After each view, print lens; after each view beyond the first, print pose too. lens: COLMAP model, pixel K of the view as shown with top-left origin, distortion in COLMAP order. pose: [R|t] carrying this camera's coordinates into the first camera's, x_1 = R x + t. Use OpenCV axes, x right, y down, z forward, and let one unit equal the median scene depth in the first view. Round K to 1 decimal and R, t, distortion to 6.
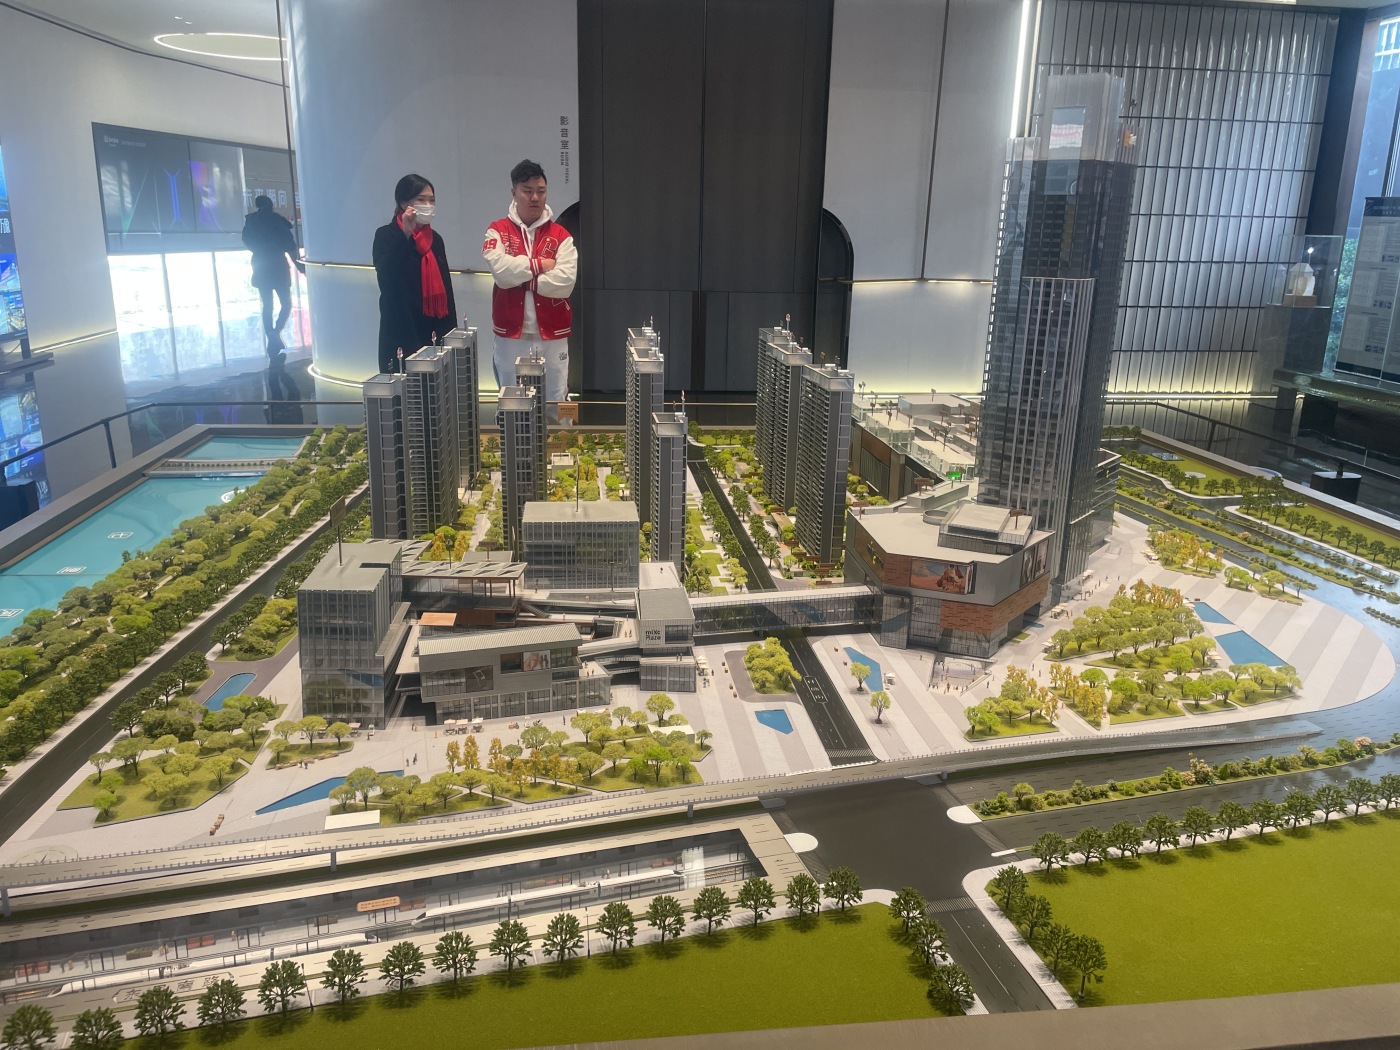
lens RADIAL K [[1066.5, 0, 706.4], [0, 1066.5, 527.9], [0, 0, 1]] dist [0.064881, -0.066497]
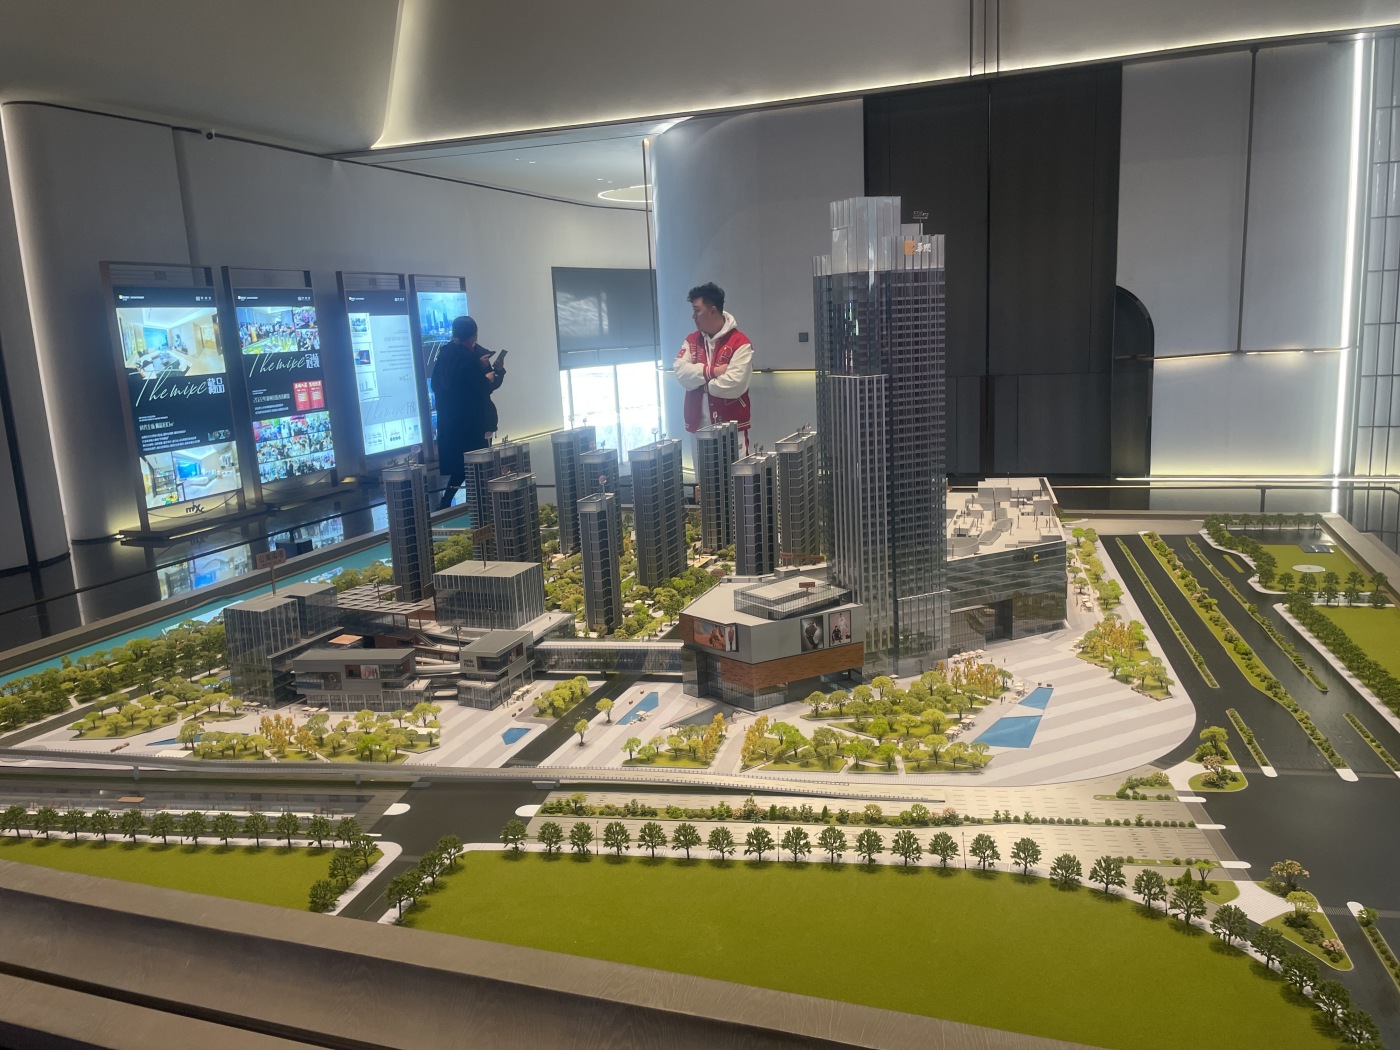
lens RADIAL K [[1066.5, 0, 702.1], [0, 1066.5, 526.8], [0, 0, 1]] dist [0.064881, -0.066497]
pose [[0.888563, 0.018353, -0.458387, 0.604254], [-0.053934, 0.996449, -0.064651, 0.002968], [0.455573, 0.082169, 0.886398, -0.033590]]
